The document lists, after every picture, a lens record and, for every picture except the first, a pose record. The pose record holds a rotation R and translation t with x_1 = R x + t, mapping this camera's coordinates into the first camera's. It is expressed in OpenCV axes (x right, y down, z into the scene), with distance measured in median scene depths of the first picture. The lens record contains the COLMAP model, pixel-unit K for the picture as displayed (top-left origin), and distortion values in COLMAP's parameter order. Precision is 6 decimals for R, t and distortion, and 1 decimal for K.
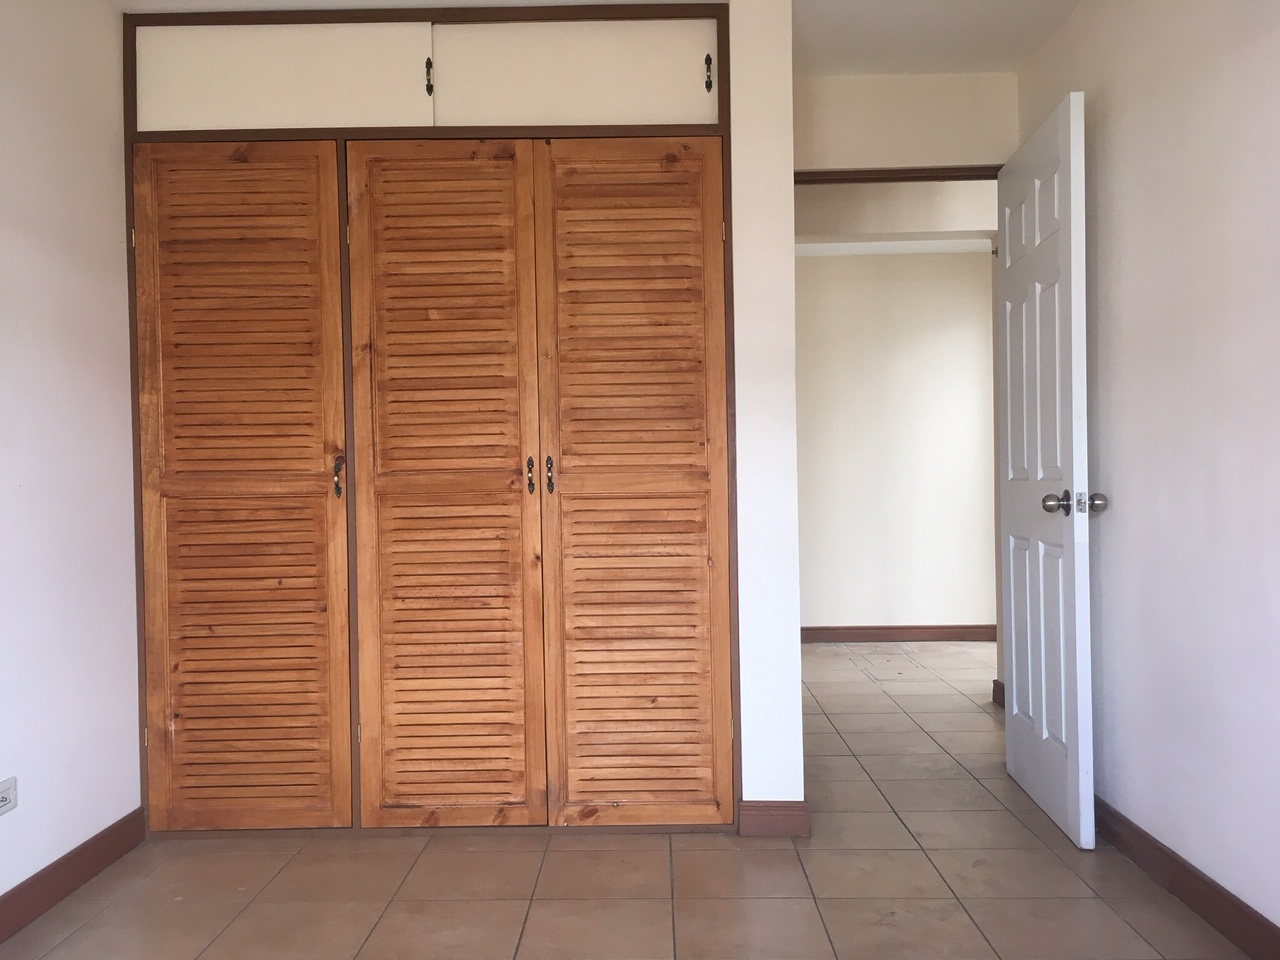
lens RADIAL K [[1091.1, 0, 640.5], [0, 1091.1, 481.0], [0, 0, 1]] dist [0.050193, -0.016599]
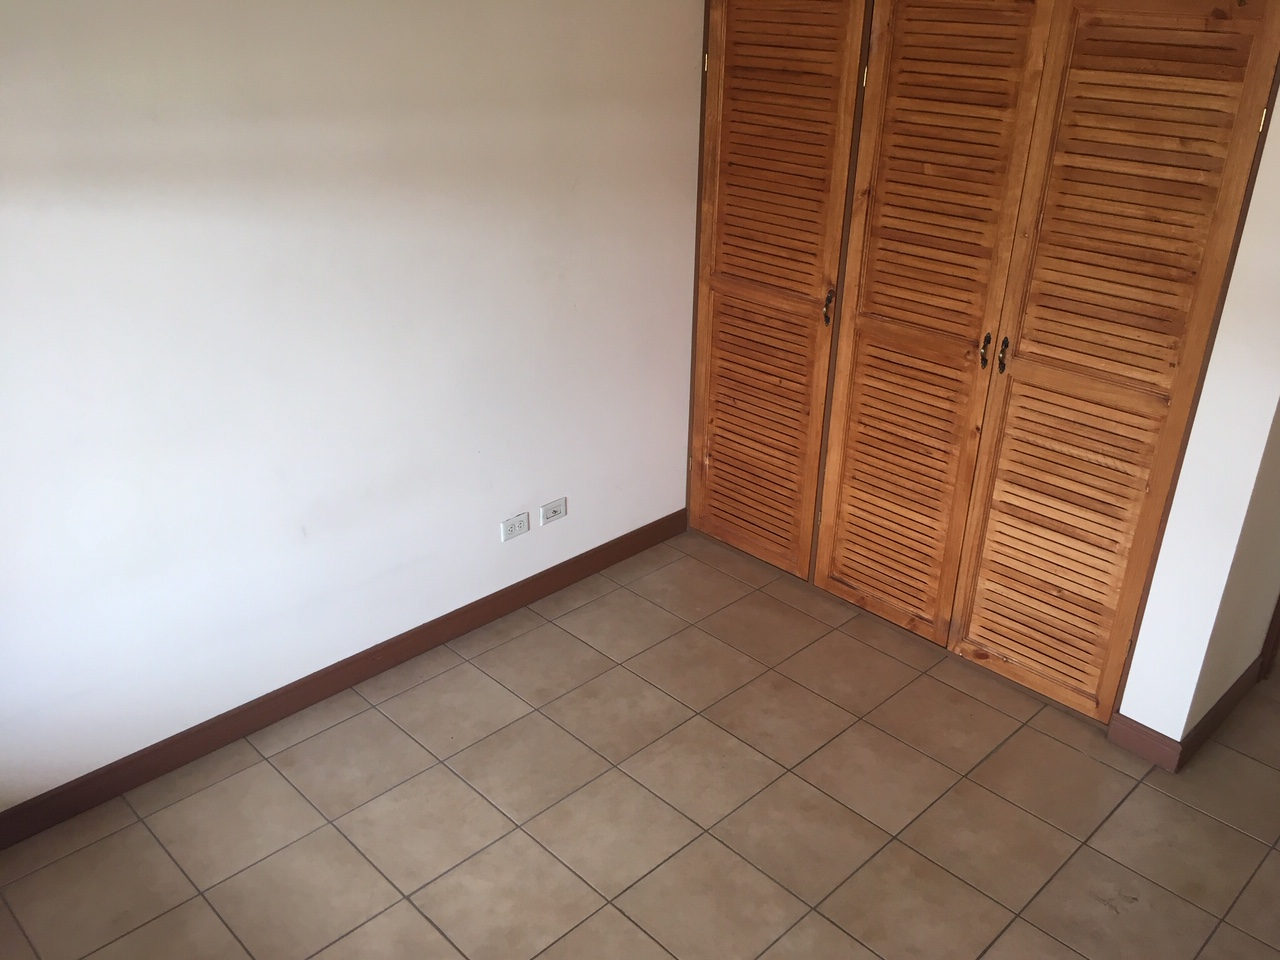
lens RADIAL K [[1091.1, 0, 641.5], [0, 1091.1, 479.8], [0, 0, 1]] dist [0.050193, -0.016599]
pose [[0.712370, 0.330324, -0.619206, 0.333762], [-0.035577, 0.898168, 0.438211, -0.326367], [0.700902, -0.290138, 0.651579, 0.091187]]
